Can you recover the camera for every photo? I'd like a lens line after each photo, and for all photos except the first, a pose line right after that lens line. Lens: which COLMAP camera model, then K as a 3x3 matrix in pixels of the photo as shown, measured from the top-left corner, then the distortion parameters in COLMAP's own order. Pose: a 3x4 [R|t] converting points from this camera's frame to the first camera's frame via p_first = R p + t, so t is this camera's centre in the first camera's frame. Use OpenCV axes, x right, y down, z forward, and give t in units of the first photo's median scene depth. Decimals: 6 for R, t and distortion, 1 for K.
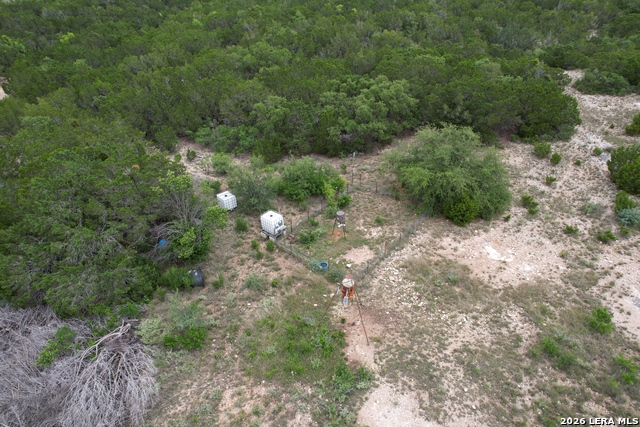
lens RADIAL K [[408.4, 0, 323.5], [0, 408.4, 214.5], [0, 0, 1]] dist [-0.072463, 0.062982]
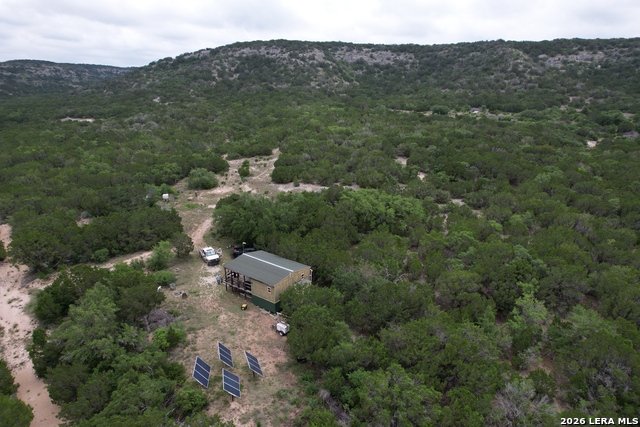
lens RADIAL K [[408.4, 0, 323.6], [0, 408.4, 208.6], [0, 0, 1]] dist [-0.072463, 0.062982]
pose [[0.719292, -0.200006, 0.665295, -1.664727], [0.367939, 0.921993, -0.120625, 1.167715], [-0.589271, 0.331552, 0.736772, -2.728385]]
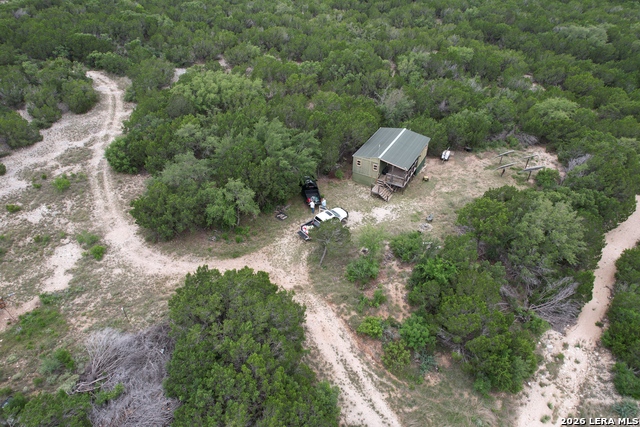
lens RADIAL K [[408.4, 0, 322.5], [0, 408.4, 213.1], [0, 0, 1]] dist [-0.072463, 0.062982]
pose [[-0.778124, -0.392045, 0.490738, -1.317964], [0.338327, 0.396658, 0.853345, -0.743417], [-0.529204, 0.830038, -0.176009, 0.161512]]
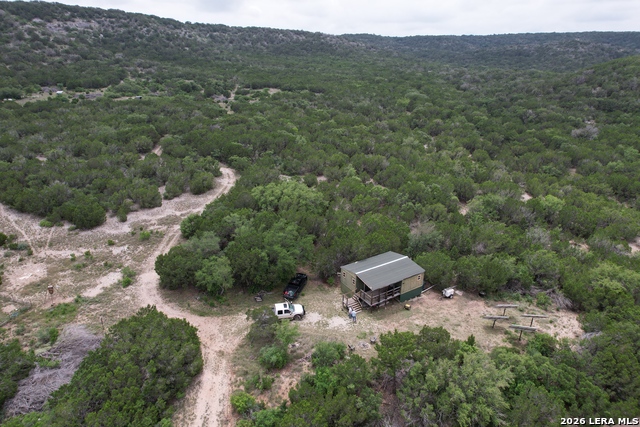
lens RADIAL K [[408.4, 0, 318.1], [0, 408.4, 217.2], [0, 0, 1]] dist [-0.072463, 0.062982]
pose [[-0.371634, -0.357027, 0.856983, -2.143191], [0.508862, 0.693742, 0.509689, -0.478339], [-0.776498, 0.625503, -0.076140, -0.429667]]
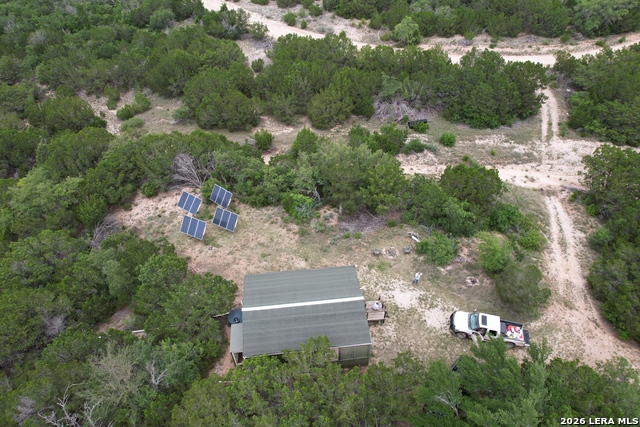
lens RADIAL K [[408.4, 0, 319.0], [0, 408.4, 213.7], [0, 0, 1]] dist [-0.072463, 0.062982]
pose [[-0.063262, 0.682835, -0.727829, 0.310916], [-0.539322, 0.590238, 0.600626, 0.111236], [0.839720, 0.430531, 0.330928, -1.215062]]
